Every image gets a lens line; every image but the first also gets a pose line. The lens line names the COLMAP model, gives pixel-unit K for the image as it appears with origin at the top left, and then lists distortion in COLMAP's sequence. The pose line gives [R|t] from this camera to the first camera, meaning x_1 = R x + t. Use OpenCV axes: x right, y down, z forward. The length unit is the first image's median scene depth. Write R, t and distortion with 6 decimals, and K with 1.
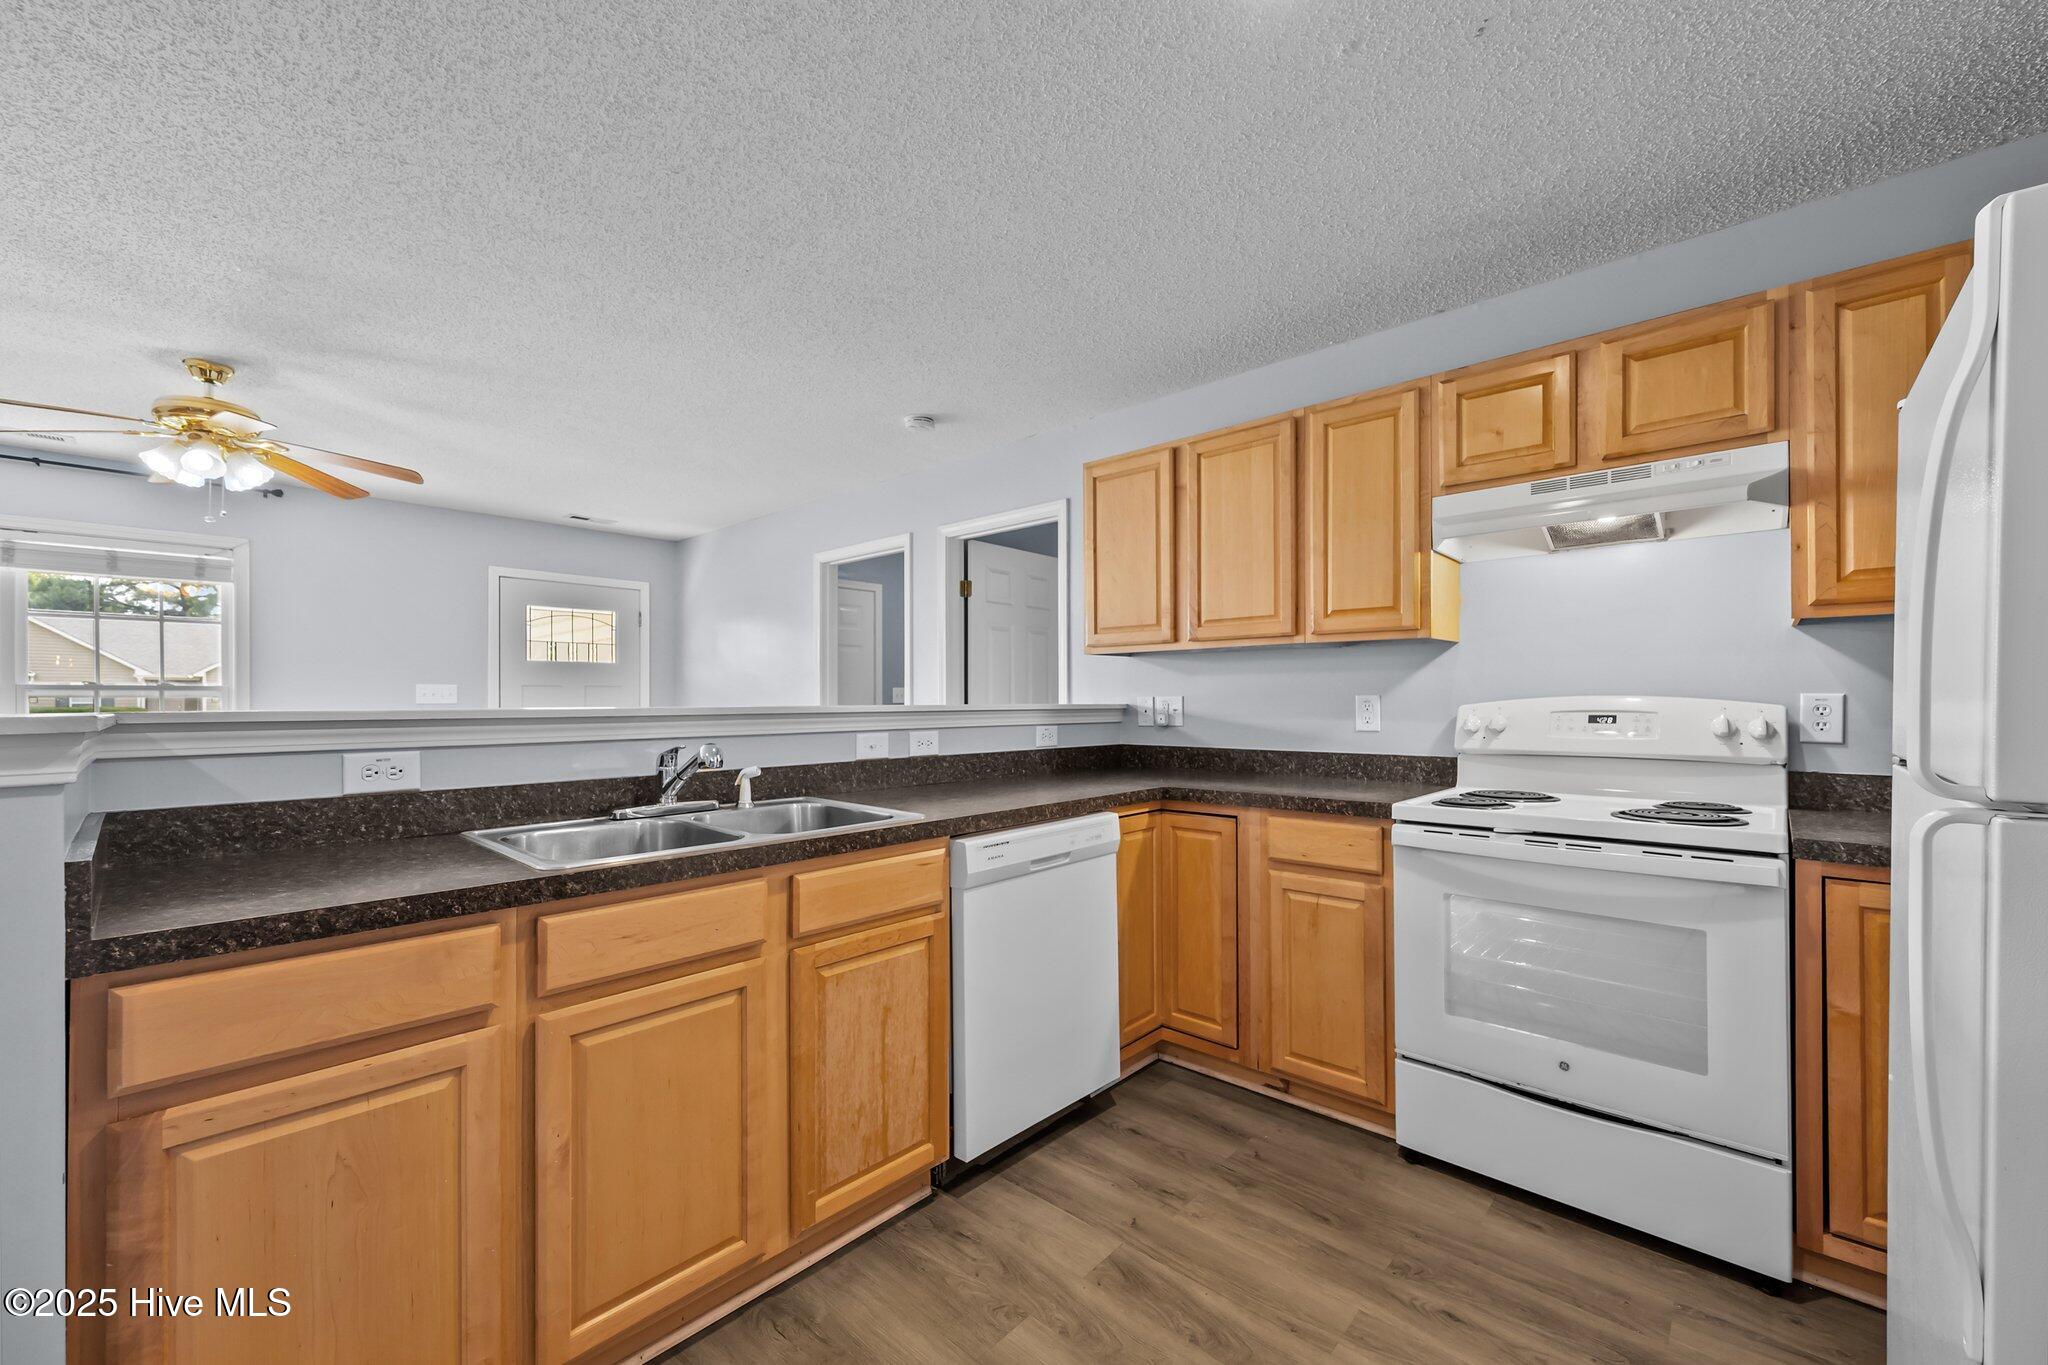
lens RADIAL K [[812.0, 0, 1029.2], [0, 812.0, 698.6], [0, 0, 1]] dist [-0.000513, -0.000147]
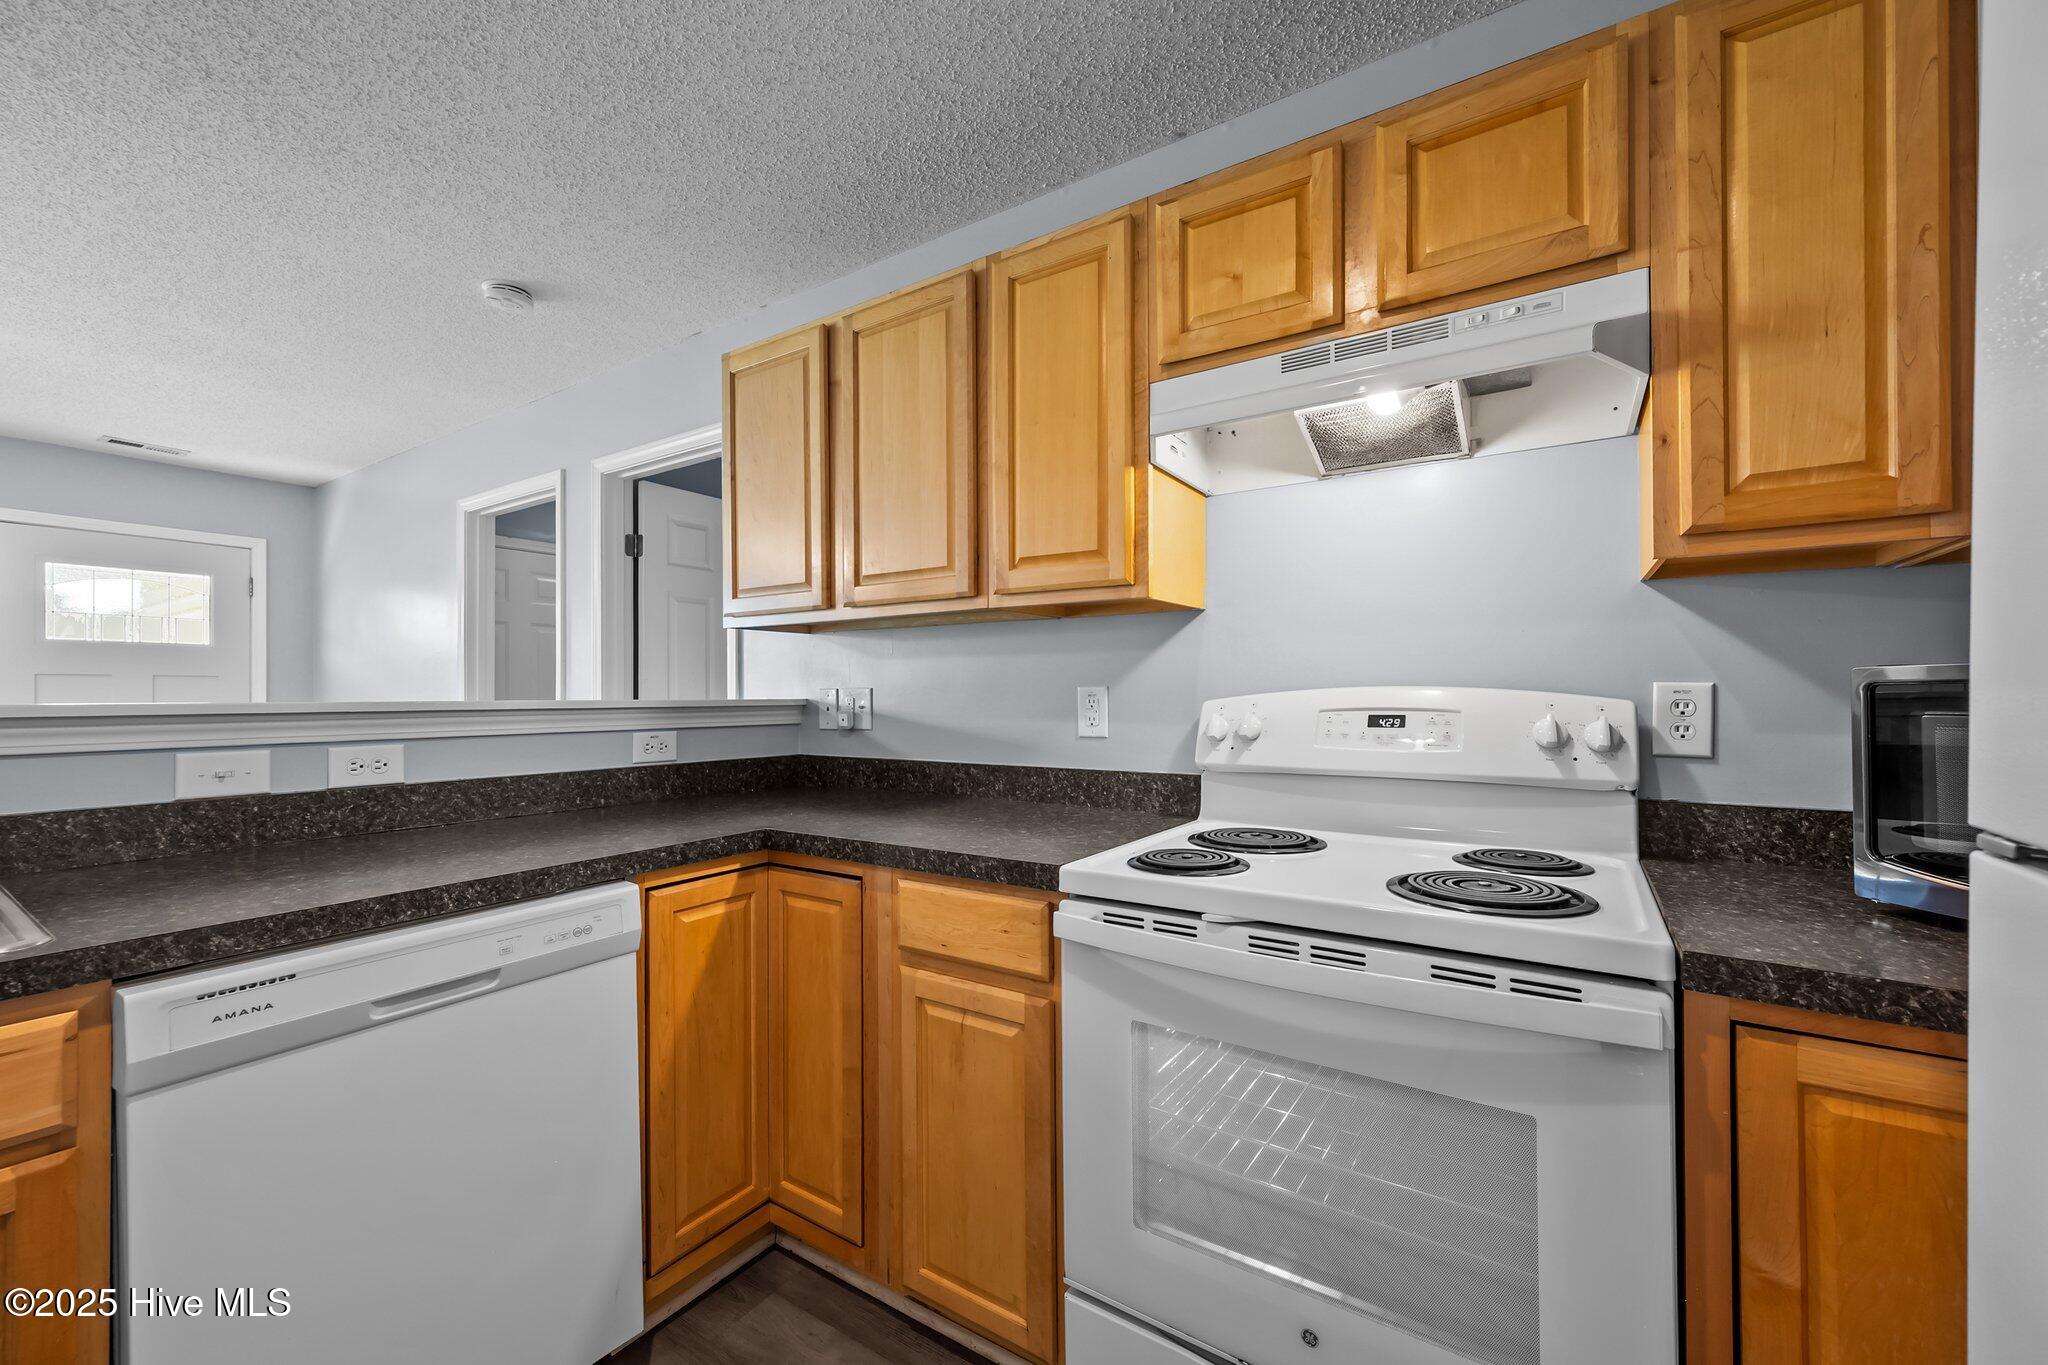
lens RADIAL K [[810.9, 0, 1029.7], [0, 810.9, 689.2], [0, 0, 1]] dist [-0.000871, -0.000159]
pose [[0.987244, -0.000111, 0.159216, 0.305653], [0.000765, 0.999992, -0.004047, 0.001430], [-0.159214, 0.004117, 0.987236, 0.382501]]
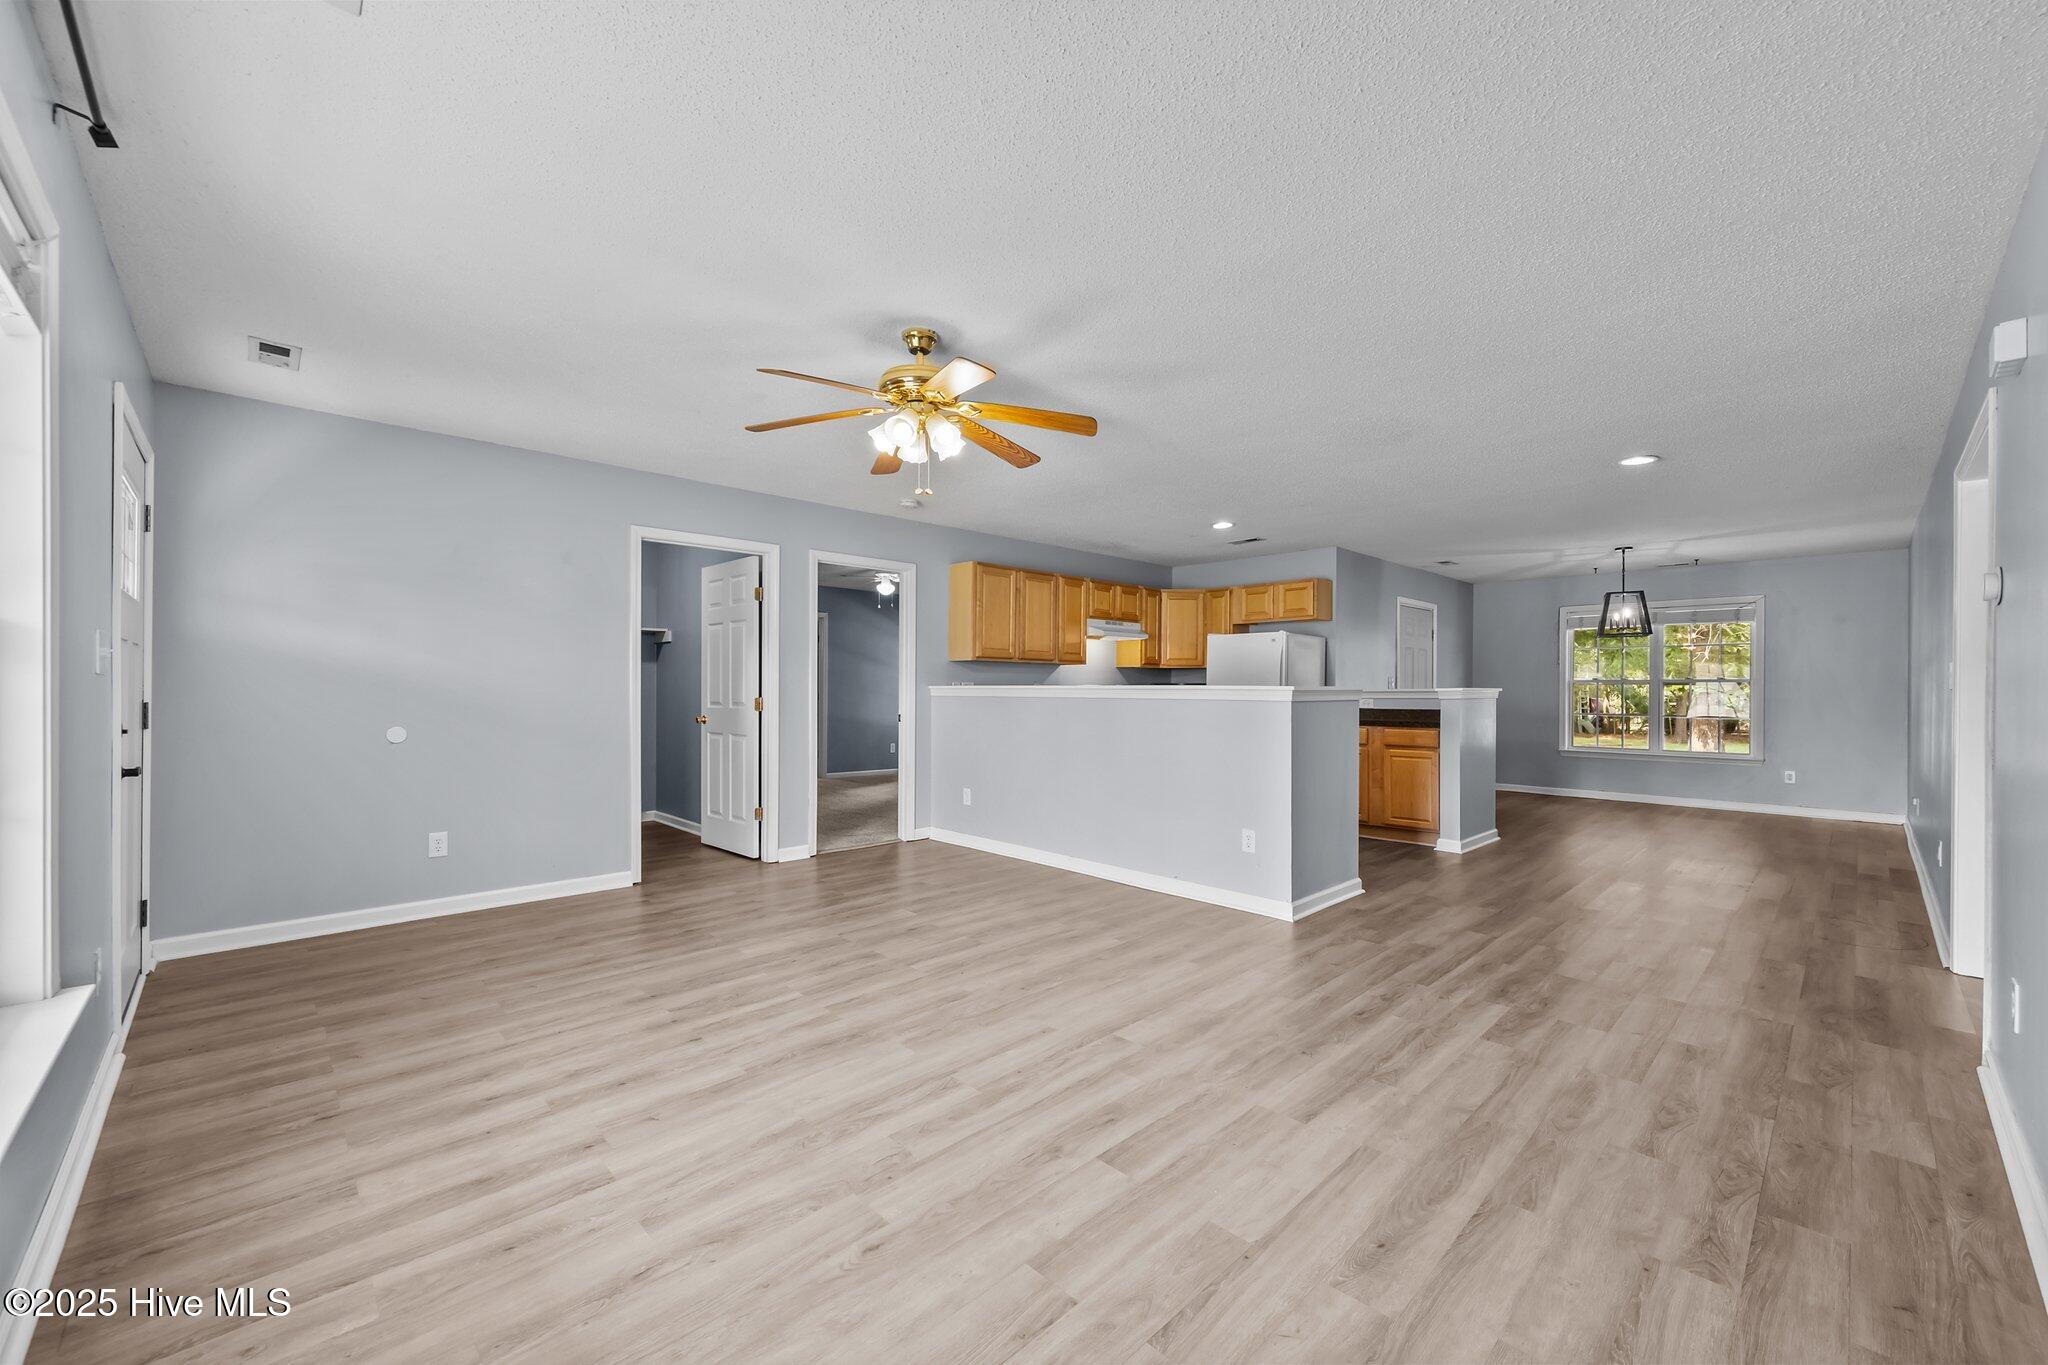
lens RADIAL K [[810.9, 0, 1029.7], [0, 810.9, 689.2], [0, 0, 1]] dist [-0.000871, -0.000159]
pose [[0.062729, 0.004508, 0.998020, -2.590232], [-0.005699, 0.999975, -0.004158, 0.029891], [-0.998014, -0.005427, 0.062753, 1.051165]]
